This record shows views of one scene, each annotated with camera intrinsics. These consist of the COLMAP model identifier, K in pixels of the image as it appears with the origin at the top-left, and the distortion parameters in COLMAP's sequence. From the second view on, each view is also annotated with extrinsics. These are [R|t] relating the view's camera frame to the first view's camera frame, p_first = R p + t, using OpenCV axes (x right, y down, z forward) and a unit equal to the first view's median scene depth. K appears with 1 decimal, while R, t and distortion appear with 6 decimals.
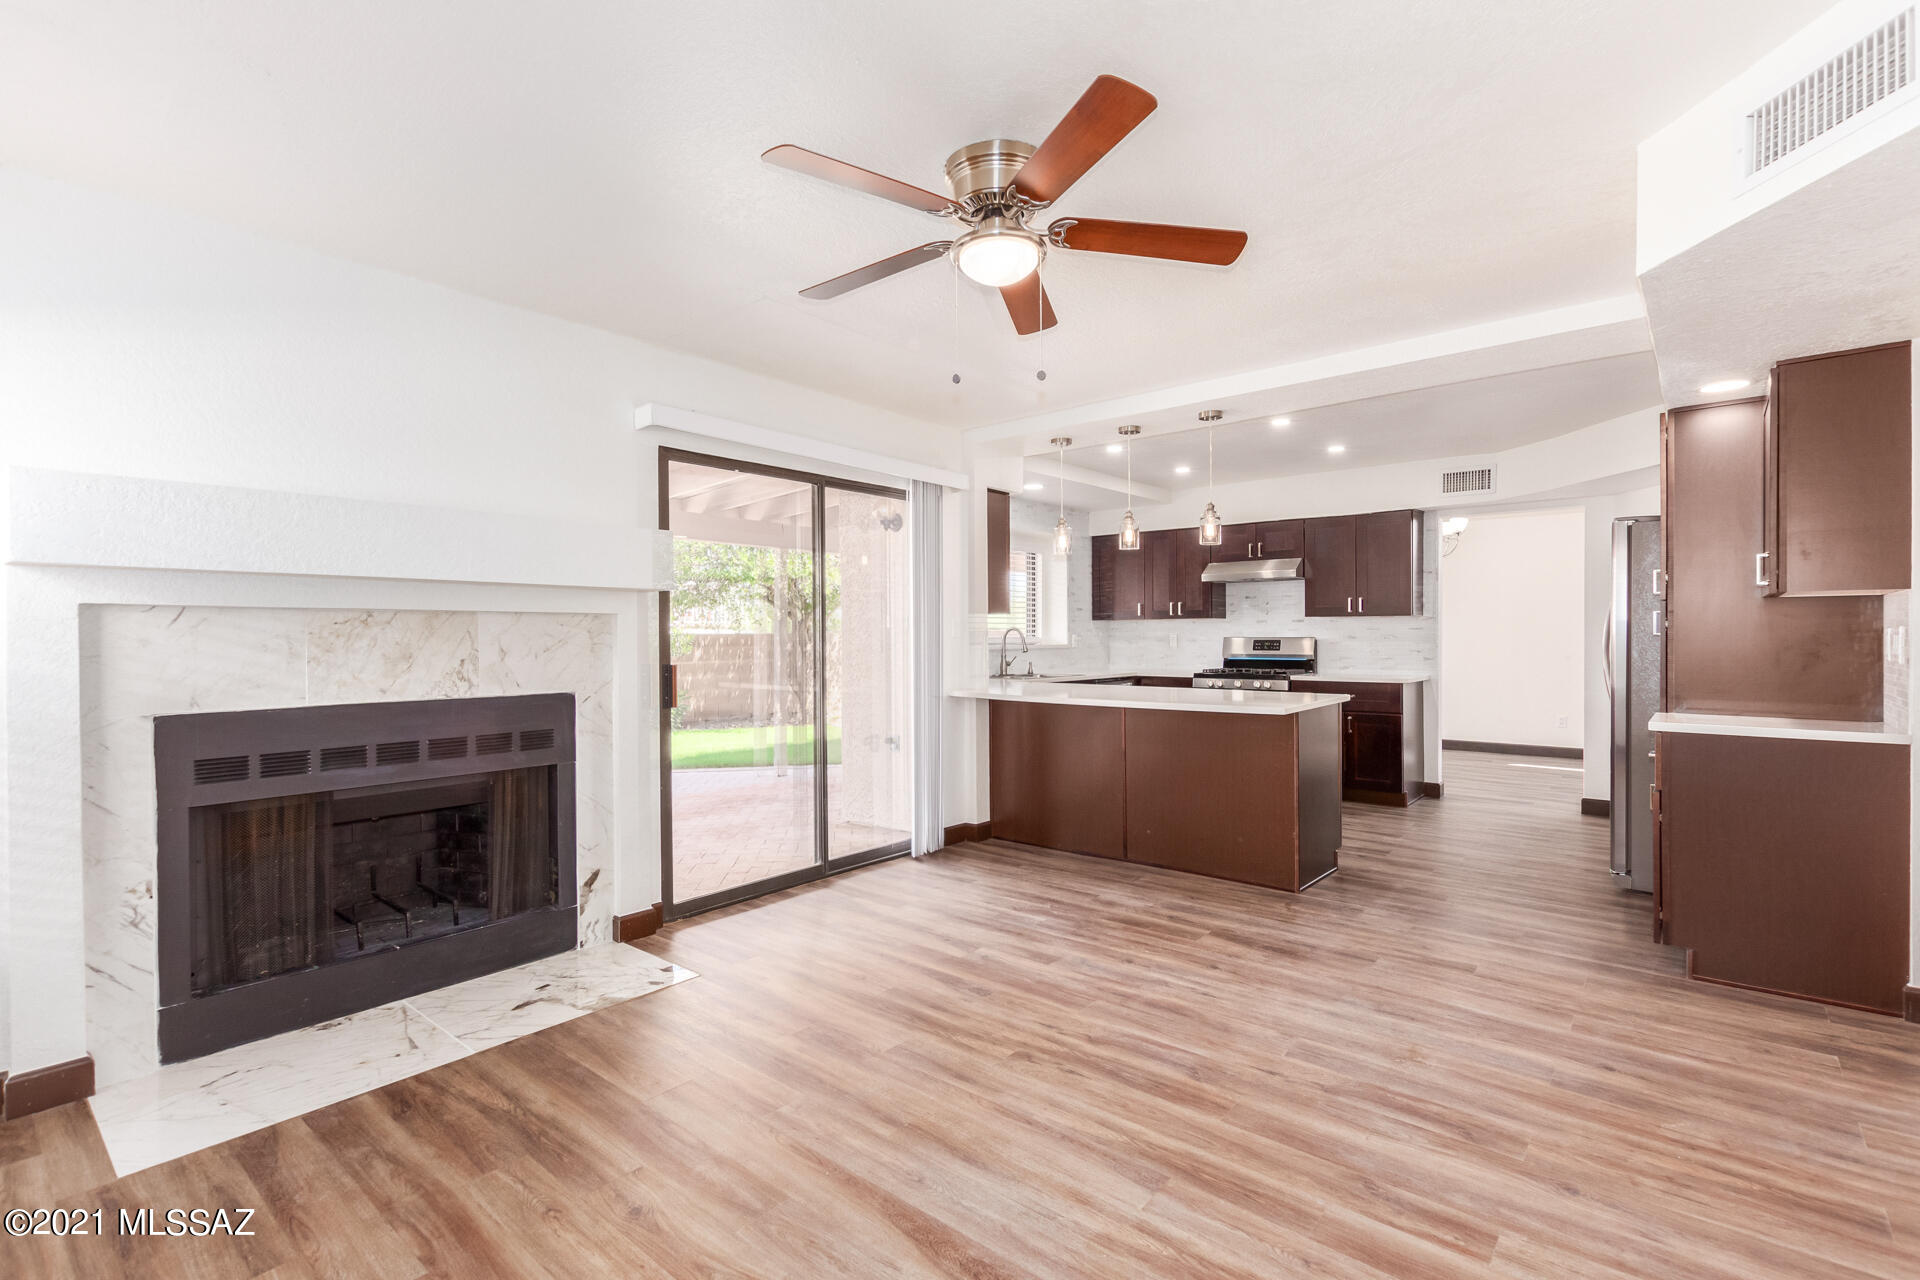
lens RADIAL K [[880.3, 0, 948.2], [0, 880.3, 640.3], [0, 0, 1]] dist [0.008592, -0.002421]
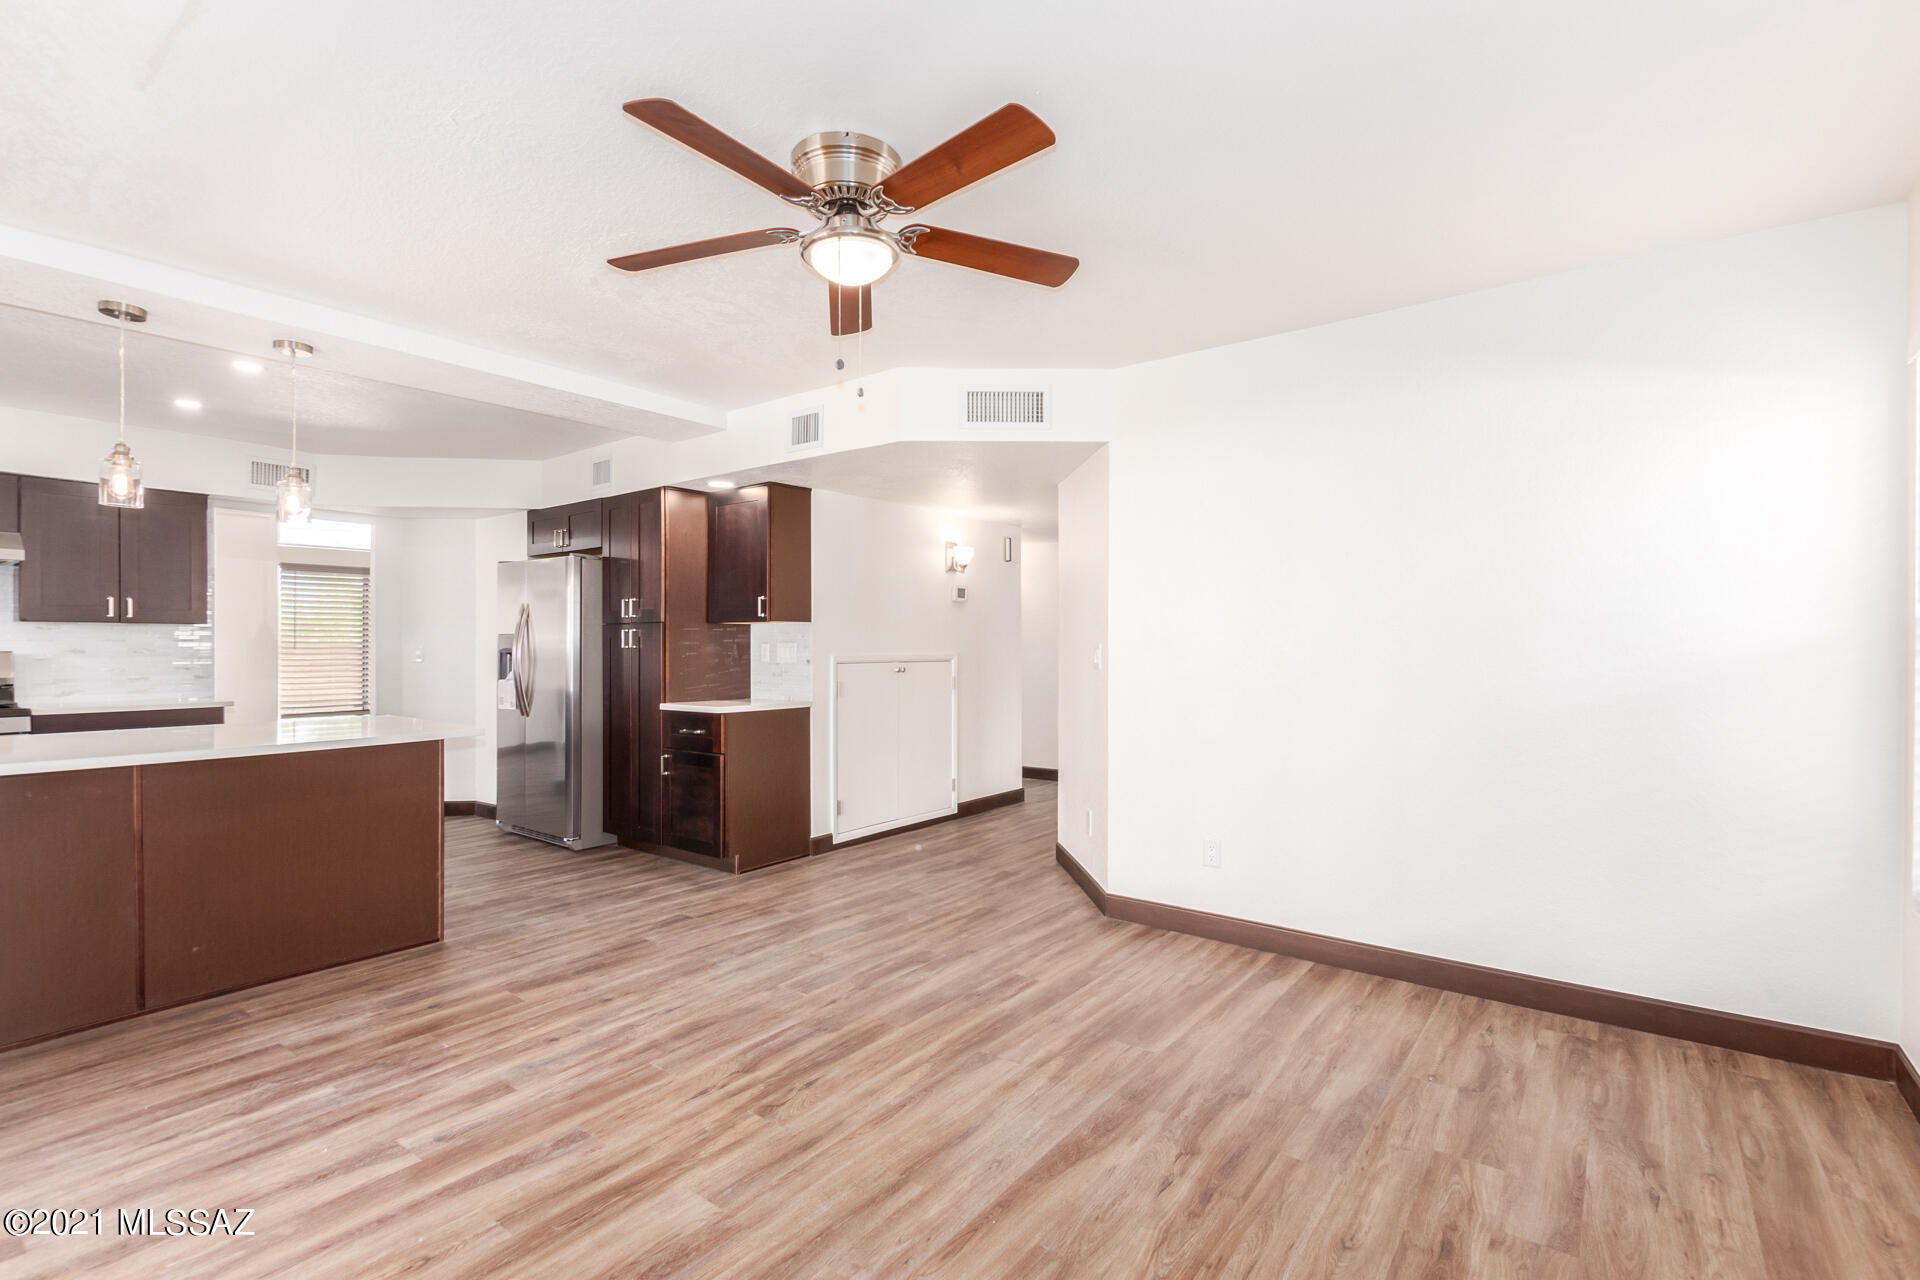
lens RADIAL K [[880.3, 0, 973.8], [0, 880.3, 643.0], [0, 0, 1]] dist [0.008592, -0.002421]
pose [[-0.070584, 0.007756, 0.997476, -0.655963], [0.007289, 0.999947, -0.007260, 0.000293], [-0.997479, 0.006758, -0.070636, 0.664773]]
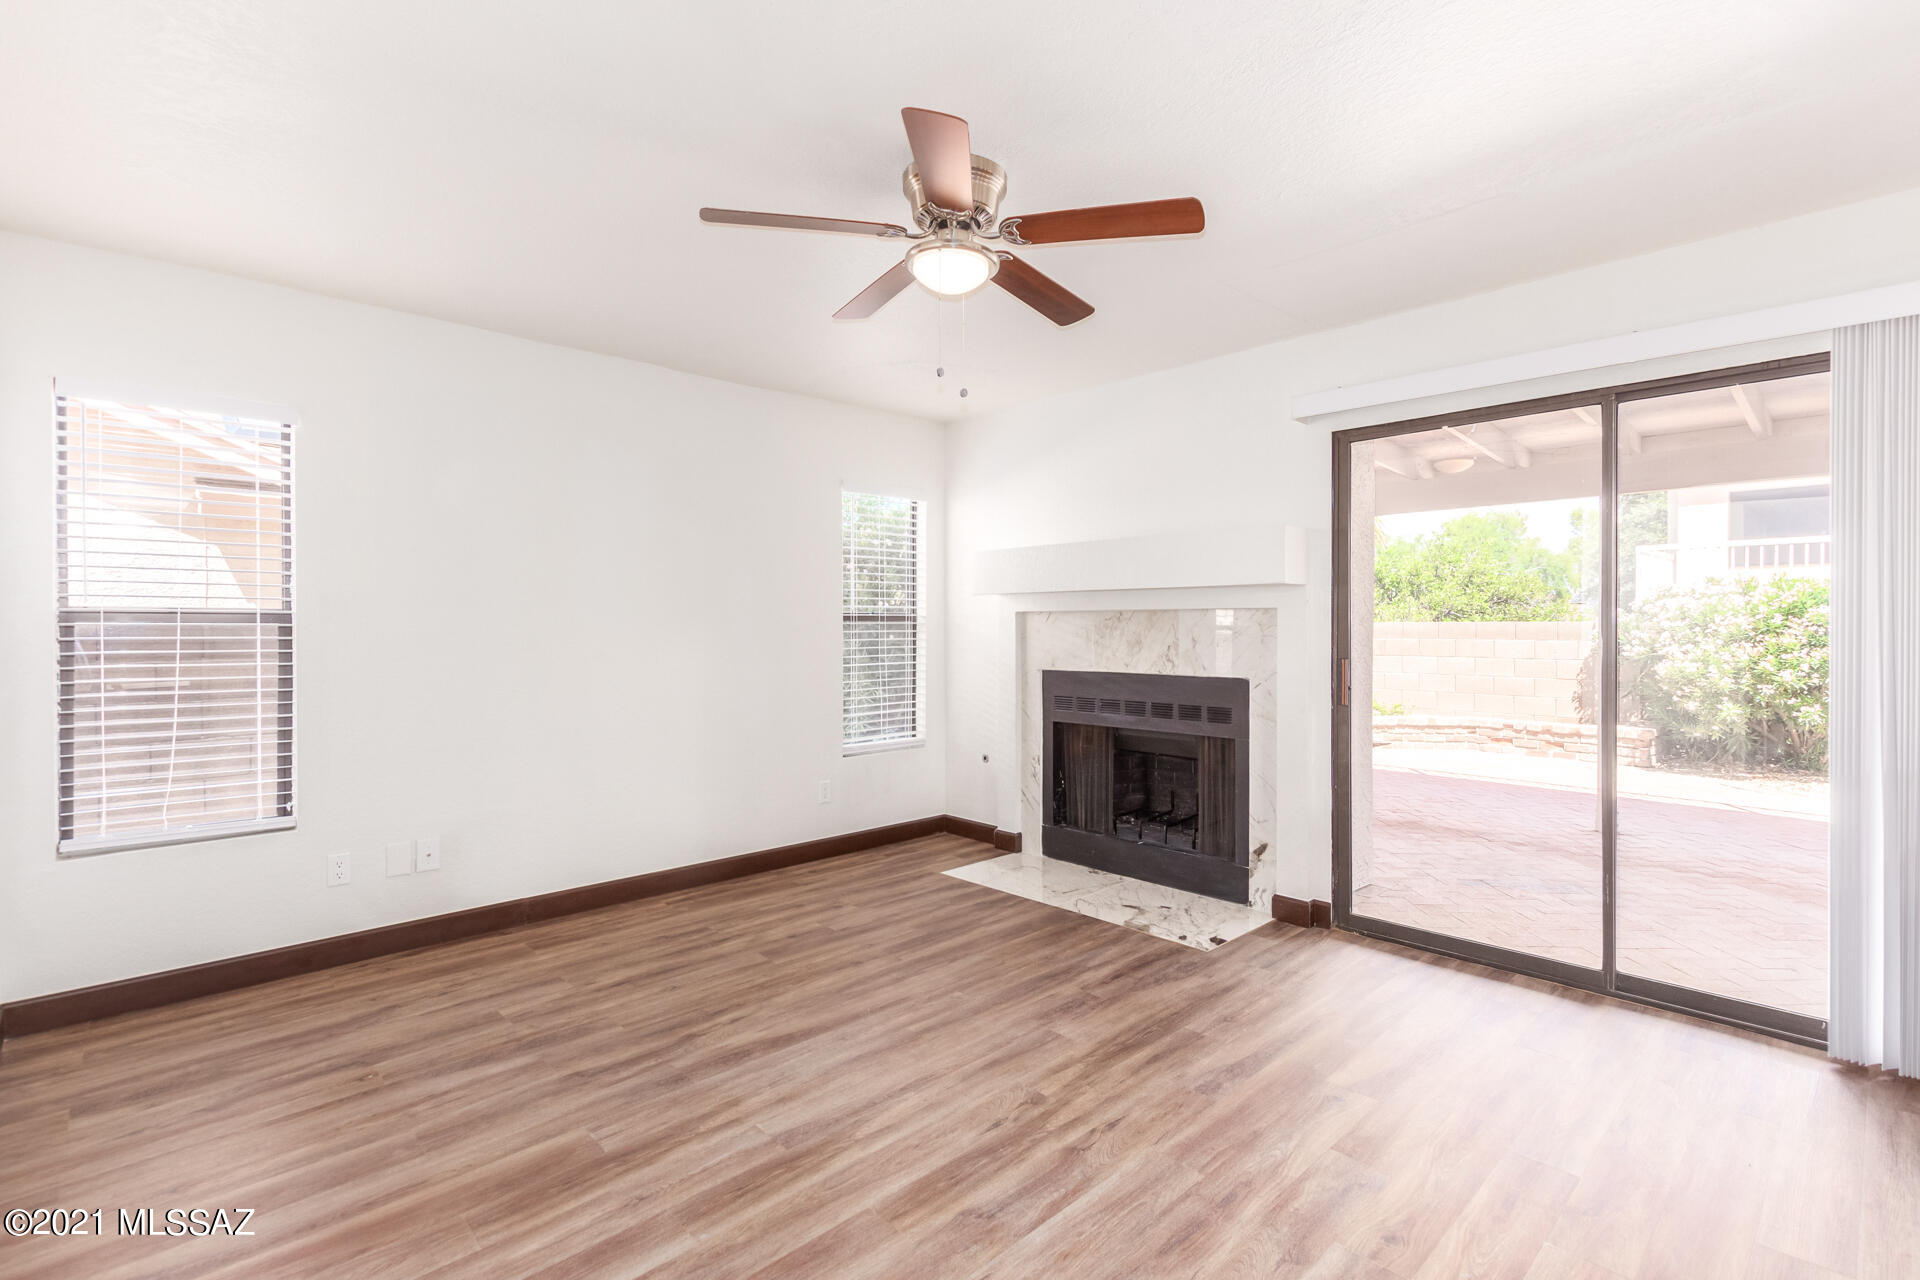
lens RADIAL K [[880.3, 0, 970.6], [0, 880.3, 628.2], [0, 0, 1]] dist [0.008592, -0.002421]
pose [[-0.098983, 0.007738, -0.995059, 0.771302], [-0.003544, 0.999961, 0.008129, -0.013945], [0.995083, 0.004331, -0.098952, 0.798811]]
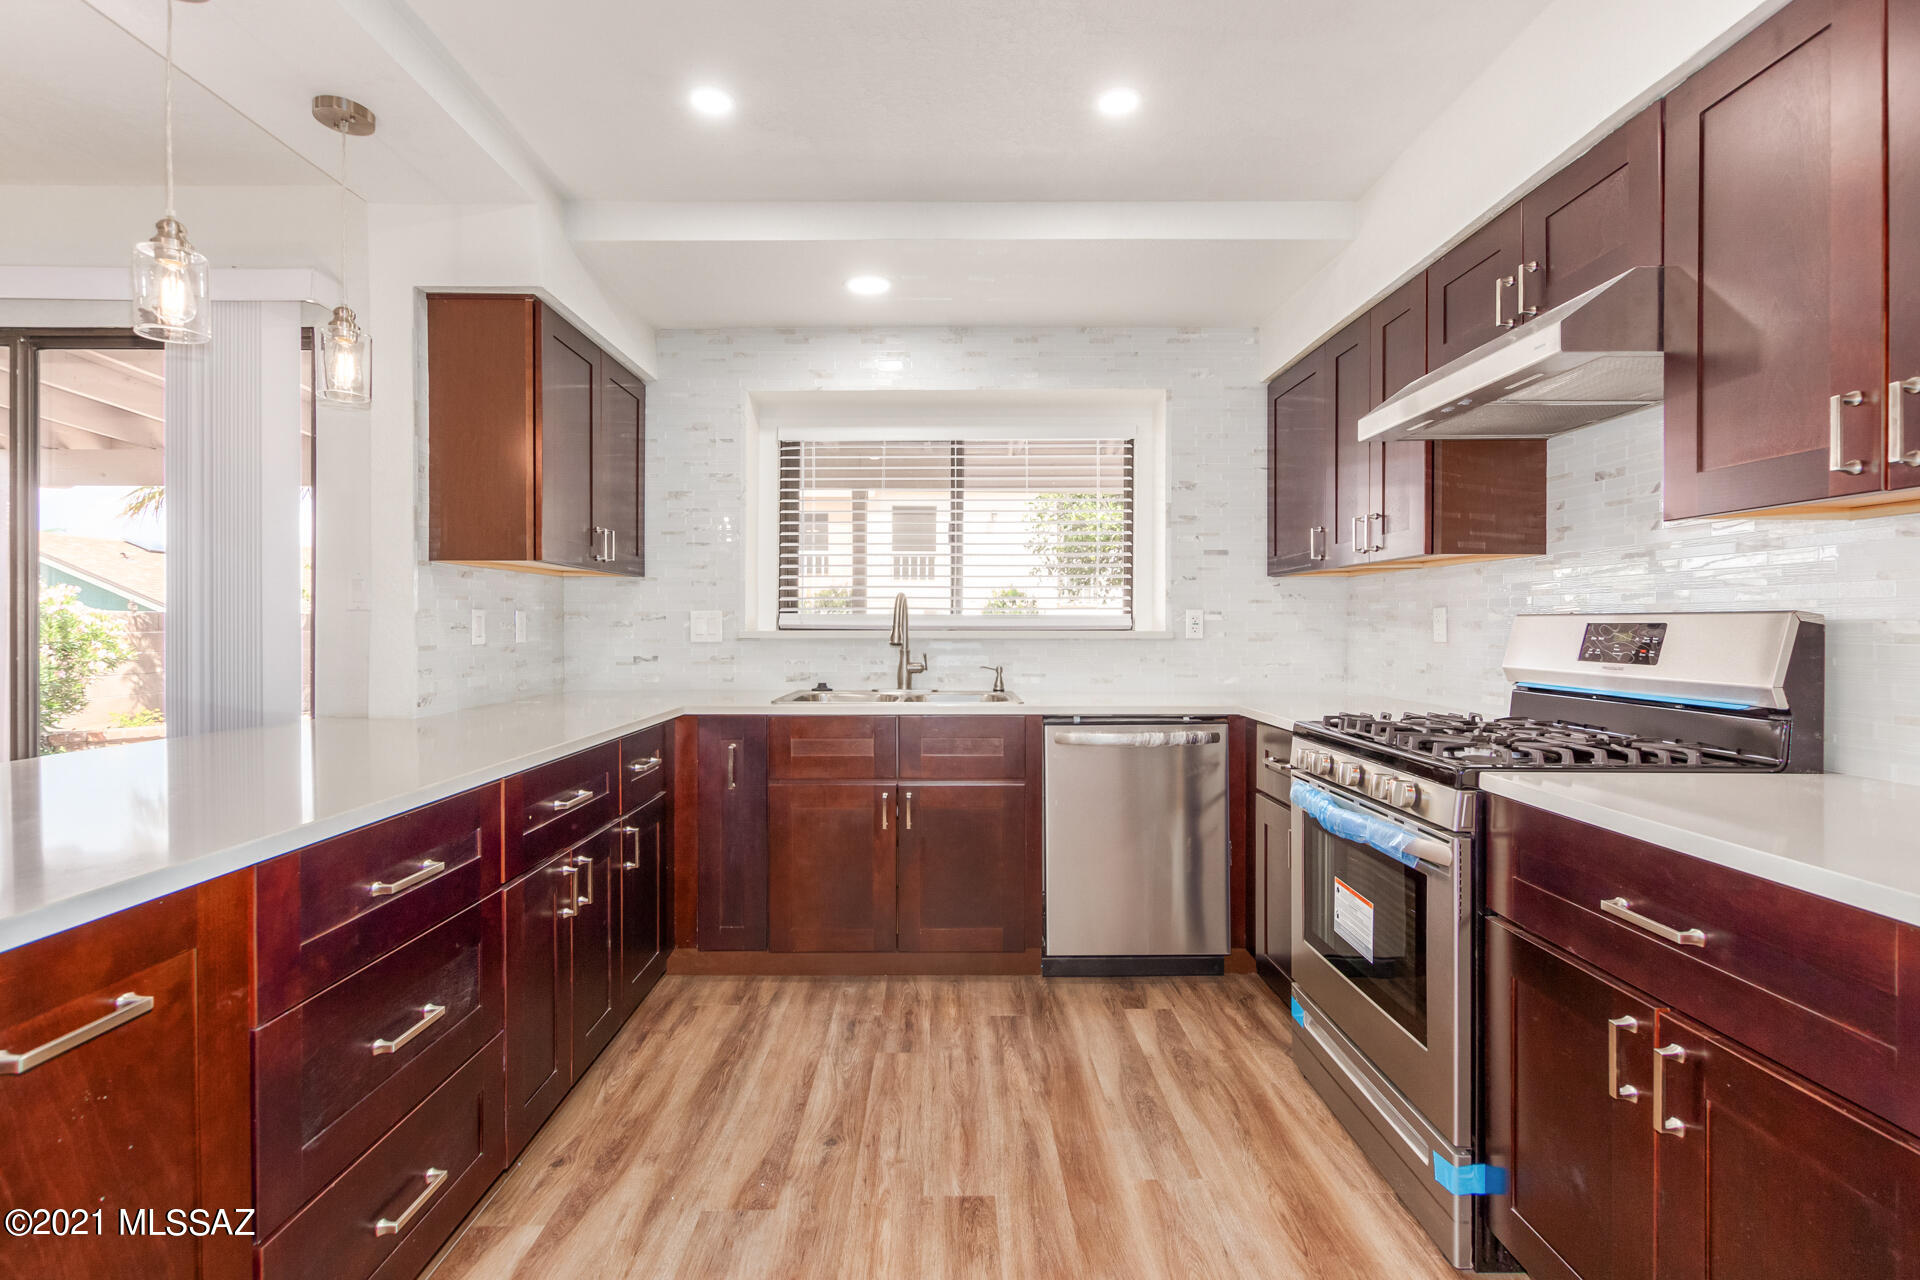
lens RADIAL K [[880.3, 0, 947.3], [0, 880.3, 629.0], [0, 0, 1]] dist [0.008592, -0.002421]
pose [[0.654694, 0.008734, -0.755844, 0.939082], [-0.007211, 0.999960, 0.005309, 0.002912], [0.755860, 0.001974, 0.654730, 1.461991]]
